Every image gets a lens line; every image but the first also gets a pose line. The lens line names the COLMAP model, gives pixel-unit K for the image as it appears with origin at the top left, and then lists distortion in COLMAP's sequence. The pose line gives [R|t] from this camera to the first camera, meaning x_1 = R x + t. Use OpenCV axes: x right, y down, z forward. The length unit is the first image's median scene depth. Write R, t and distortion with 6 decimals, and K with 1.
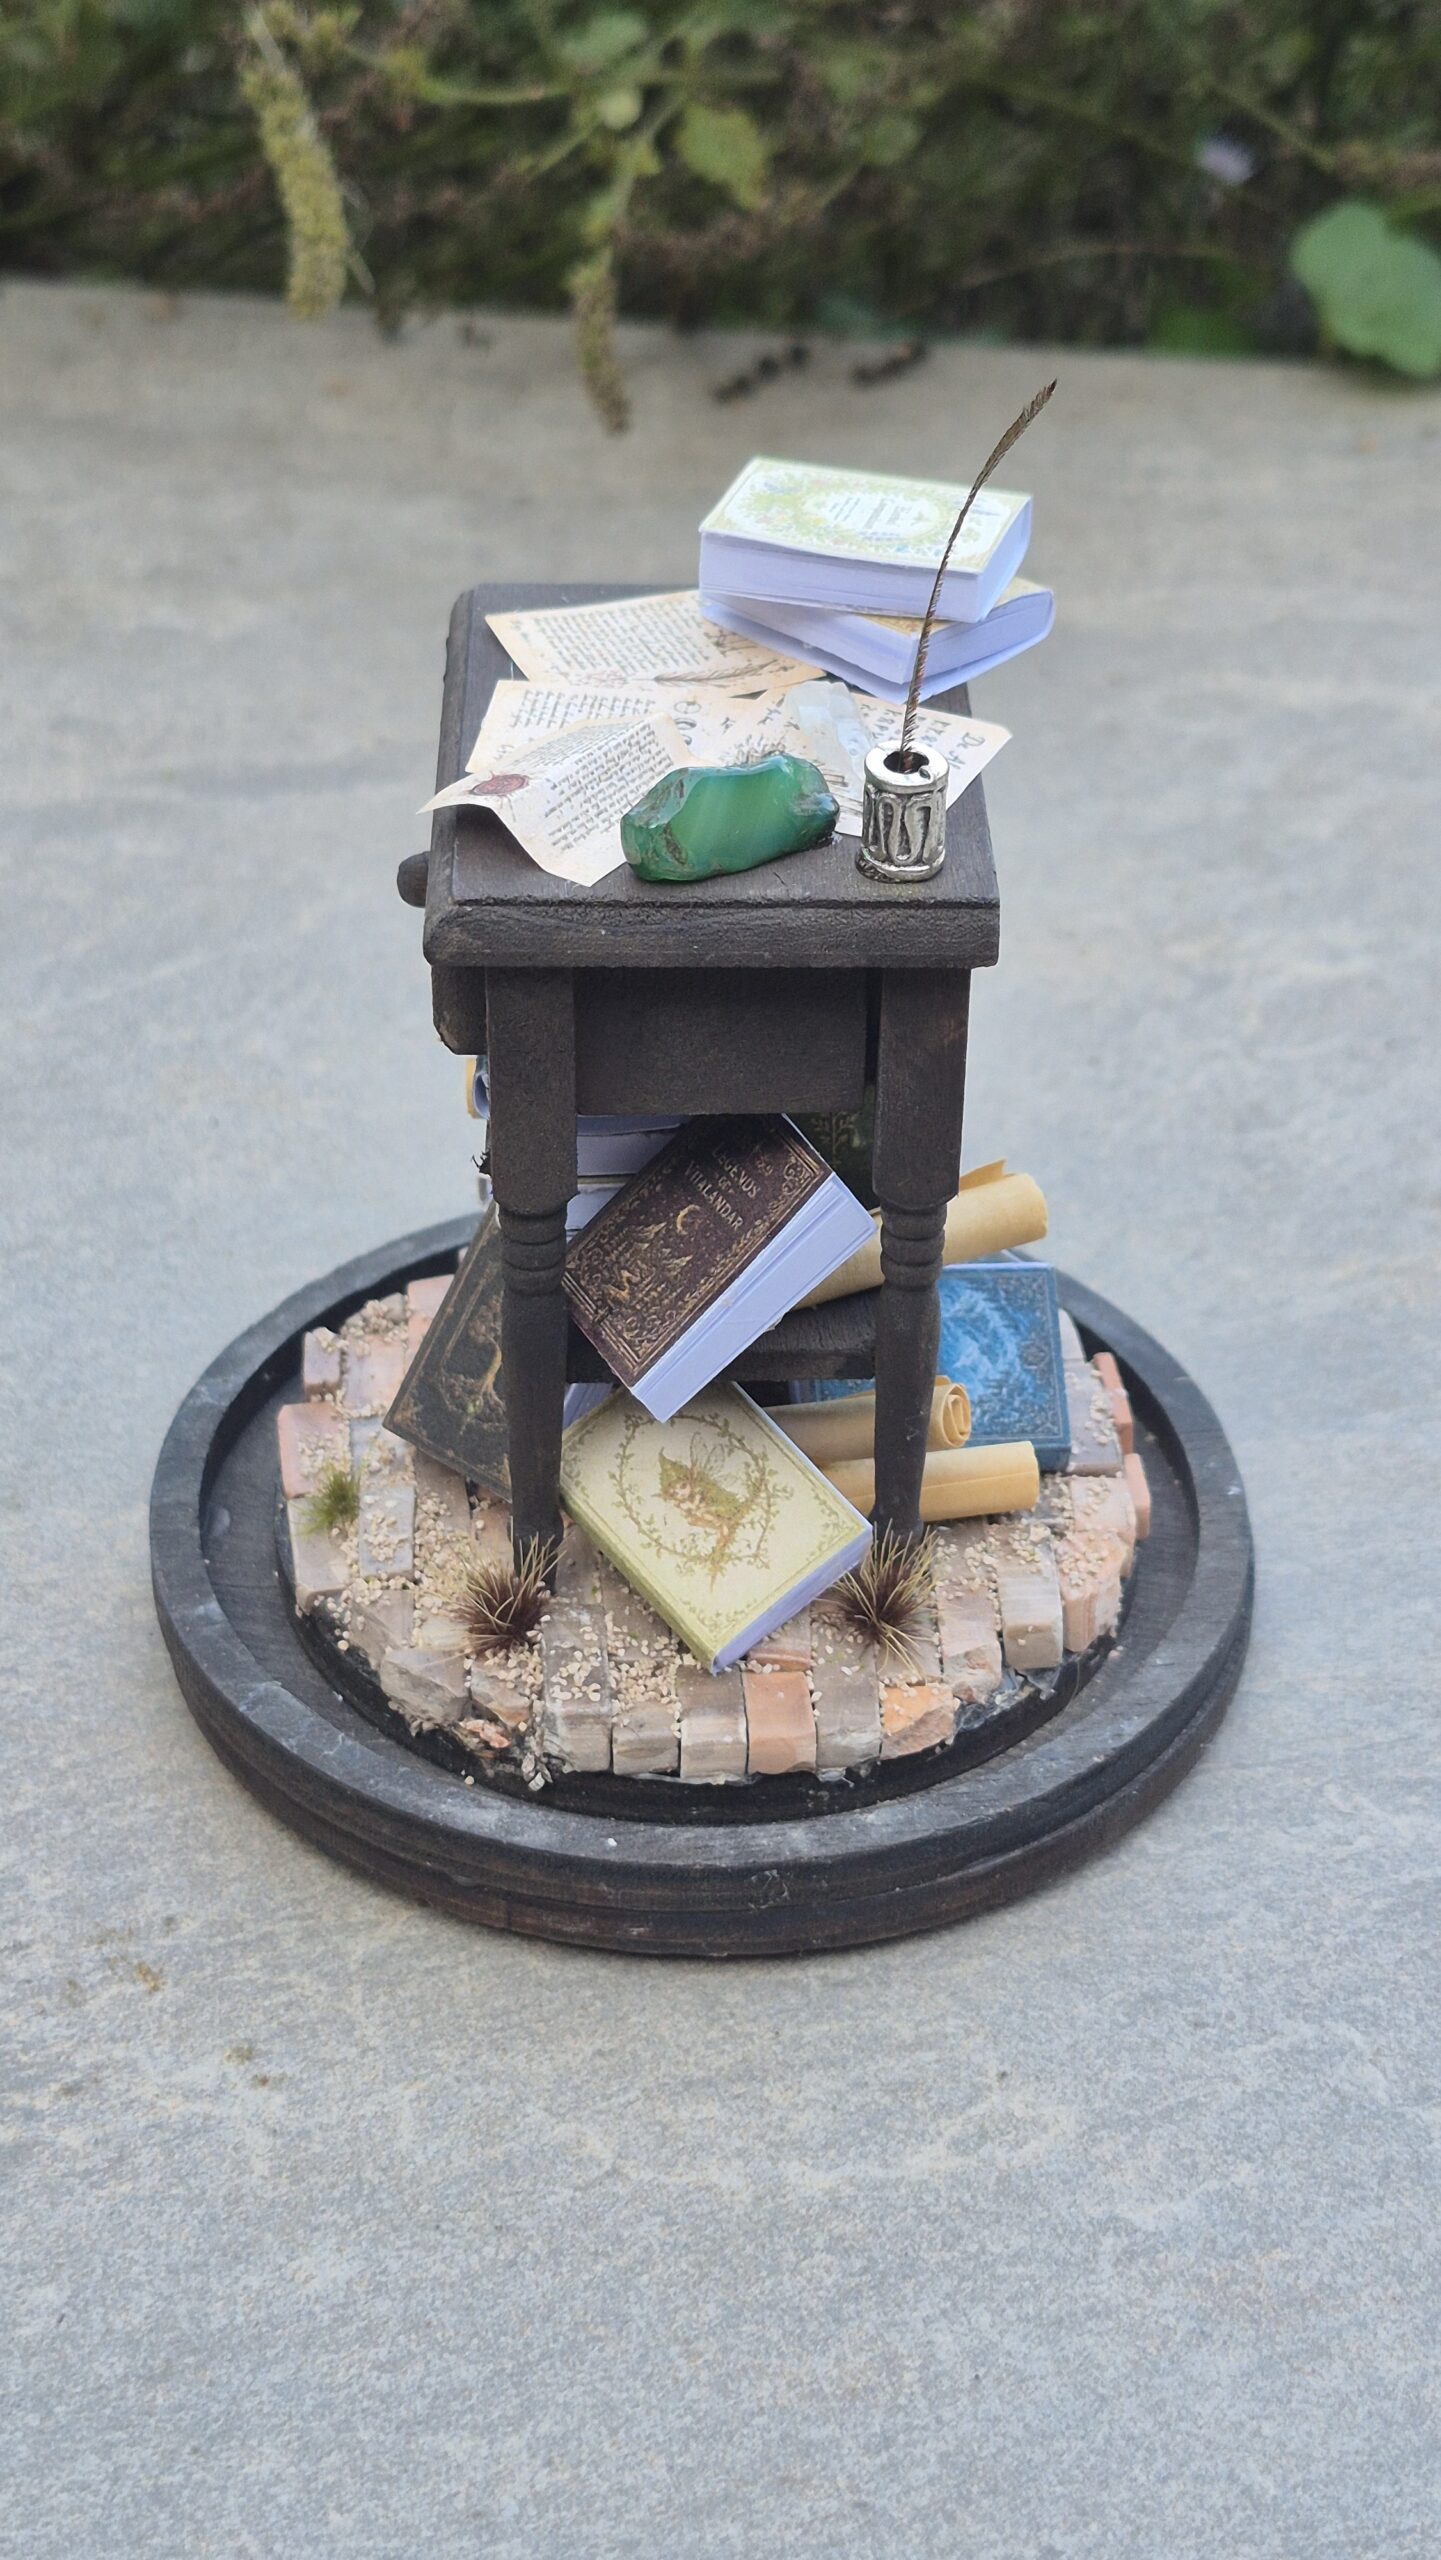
lens RADIAL K [[4240.3, 0, 694.1], [0, 4240.3, 1229.7], [0, 0, 1]] dist [0.099843, 0.000000]
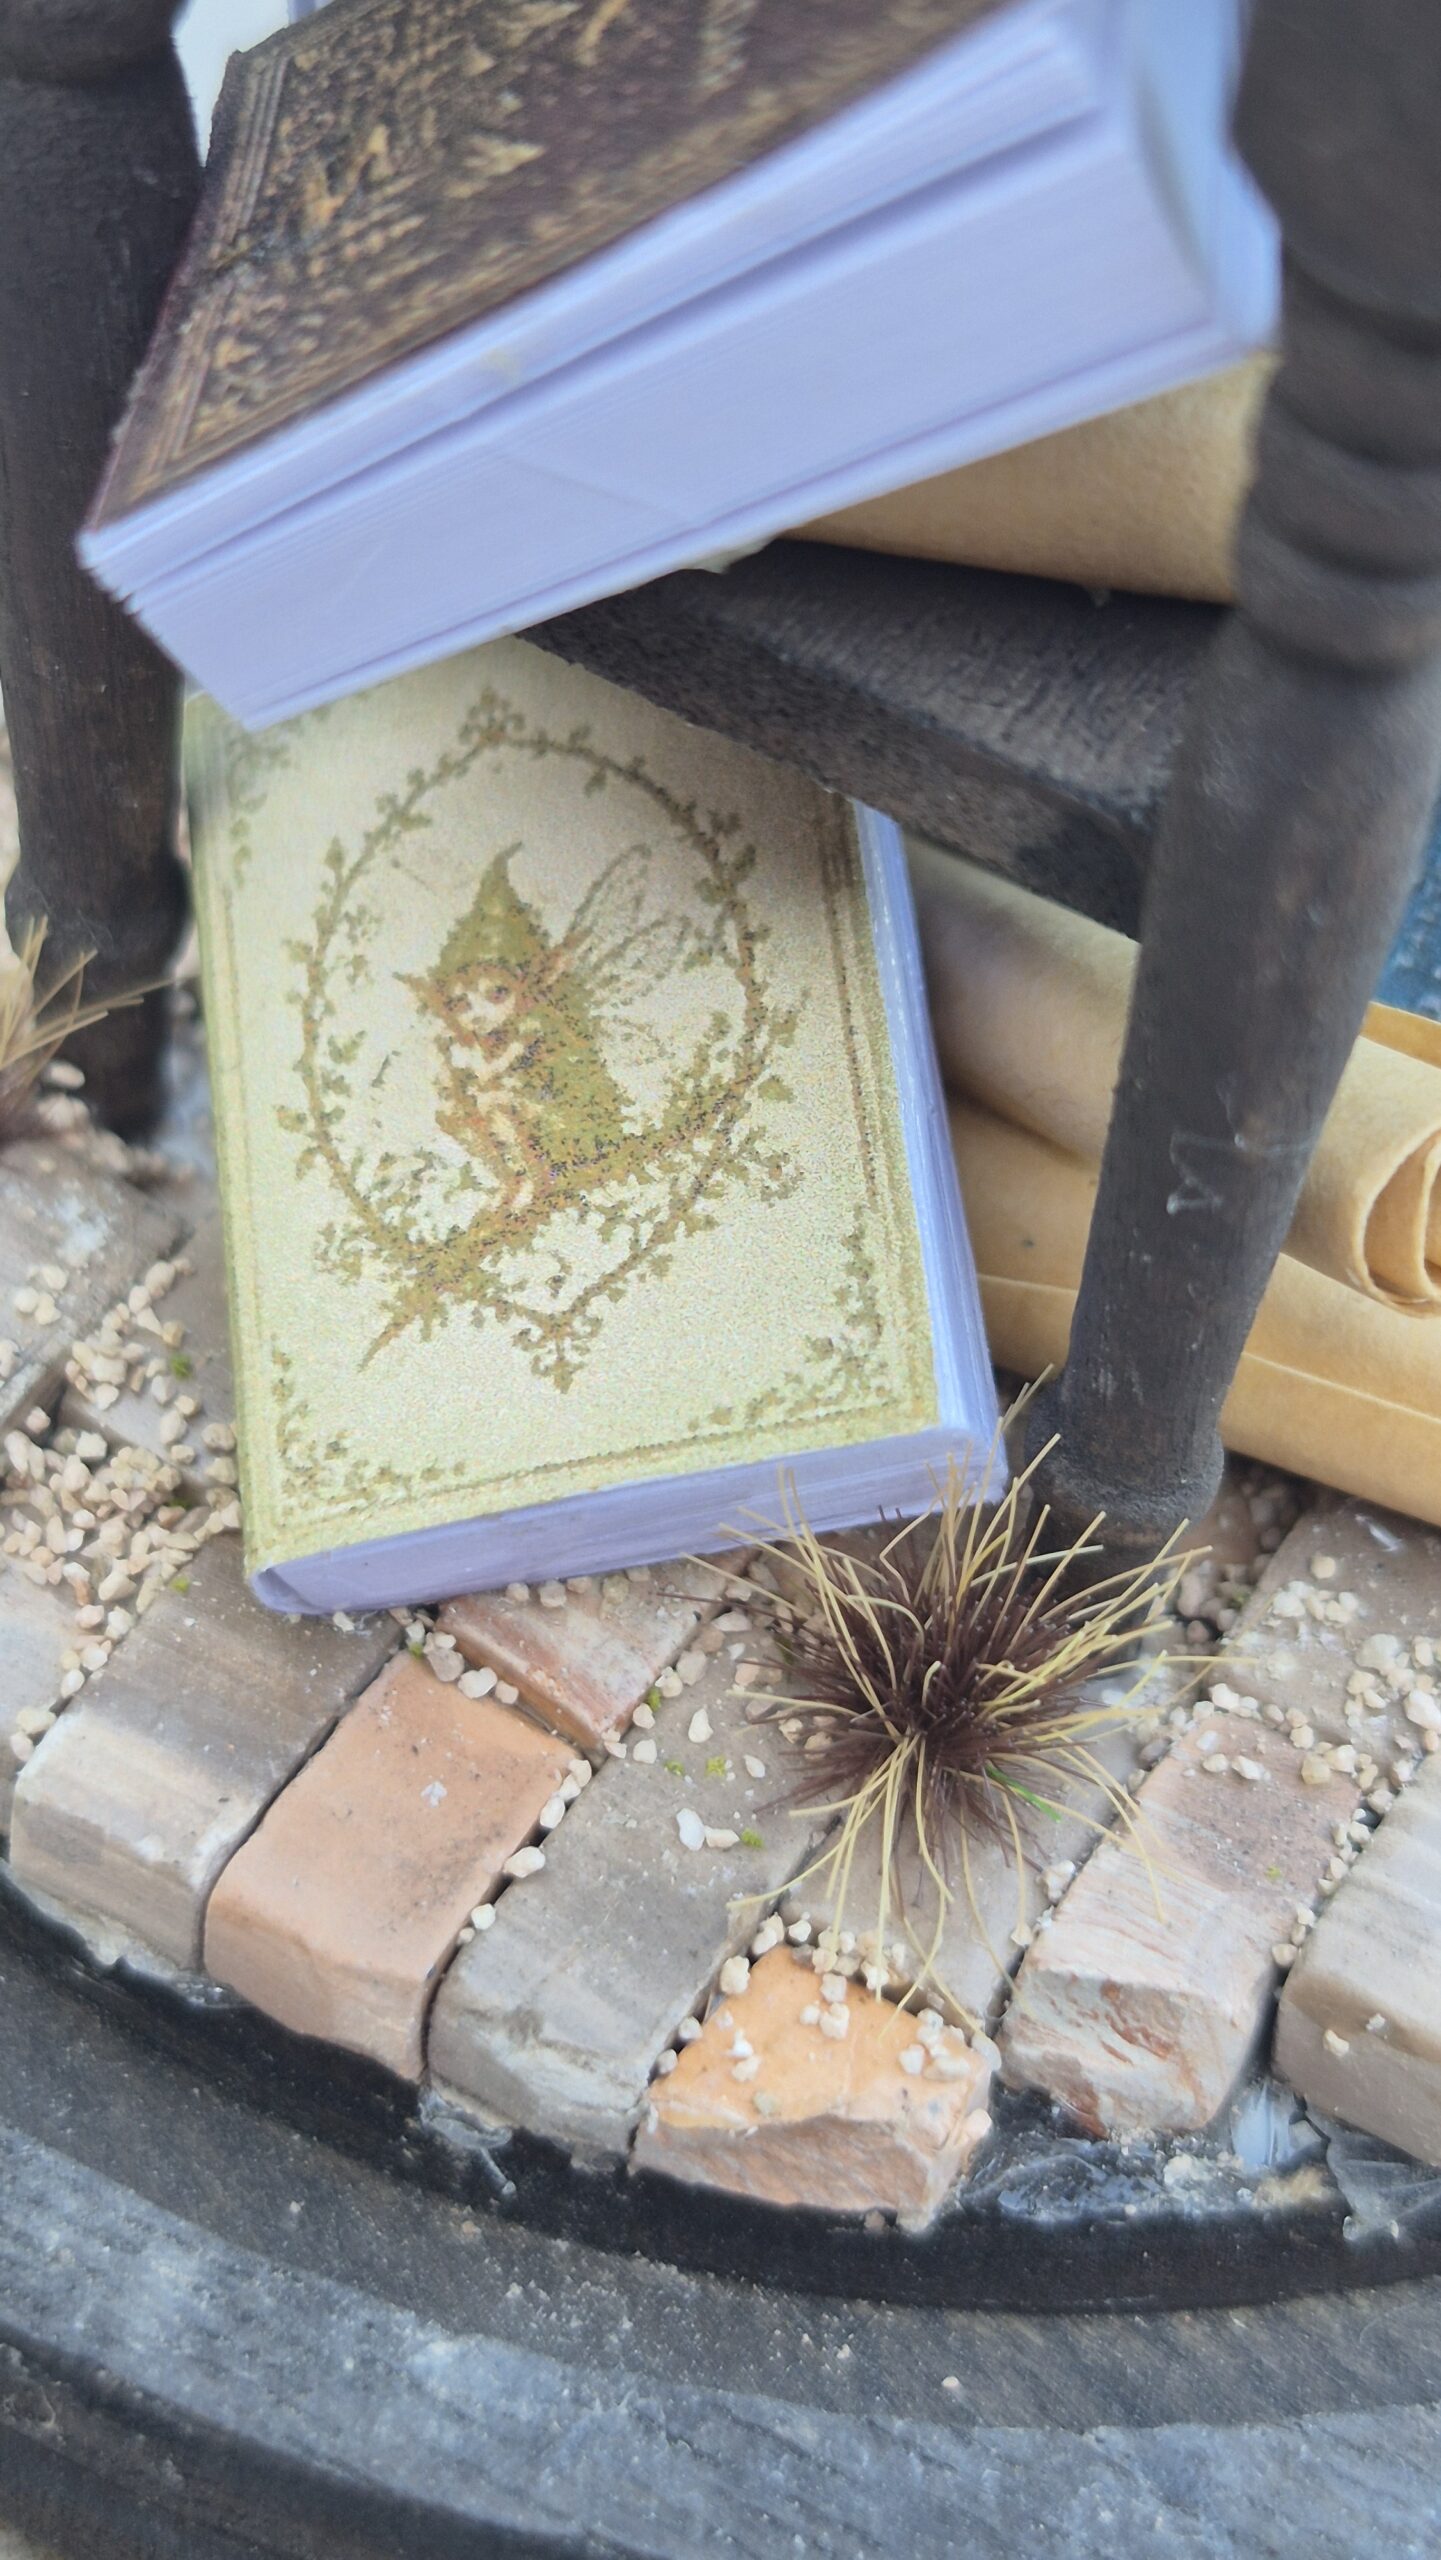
lens RADIAL K [[4240.3, 0, 719.0], [0, 4240.3, 1250.2], [0, 0, 1]] dist [0.099843, 0.000000]
pose [[0.817671, 0.461540, -0.344086, 0.116935], [-0.382632, 0.882281, 0.274177, -0.008815], [0.430124, -0.092528, 0.898015, 0.746665]]
